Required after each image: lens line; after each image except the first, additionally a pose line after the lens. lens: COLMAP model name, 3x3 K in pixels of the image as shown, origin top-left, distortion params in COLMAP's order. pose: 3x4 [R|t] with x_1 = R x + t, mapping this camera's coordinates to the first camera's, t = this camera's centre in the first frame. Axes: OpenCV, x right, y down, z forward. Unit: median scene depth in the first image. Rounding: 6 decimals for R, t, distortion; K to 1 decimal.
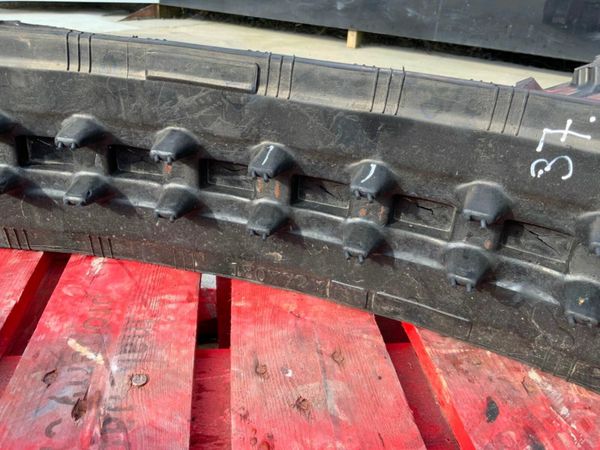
lens RADIAL K [[500.7, 0, 302.5], [0, 500.7, 225.3], [0, 0, 1]] dist [0.060767, -0.128865]
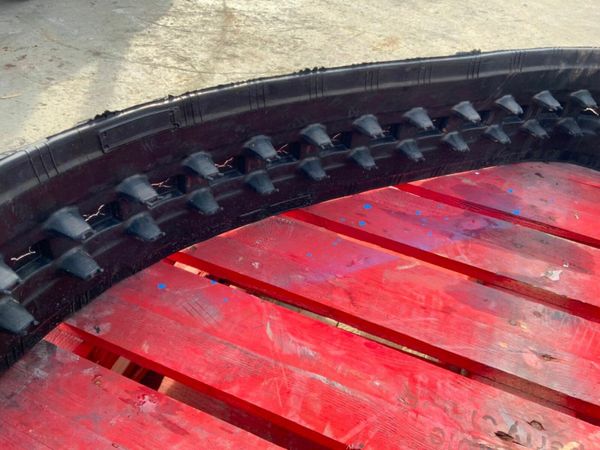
lens RADIAL K [[500.7, 0, 299.6], [0, 500.7, 225.3], [0, 0, 1]] dist [0.060767, -0.128865]
pose [[-0.483804, 0.462971, -0.742692, 0.525192], [-0.517696, 0.532833, 0.669388, -0.514293], [0.705638, 0.708341, -0.018109, 0.137538]]
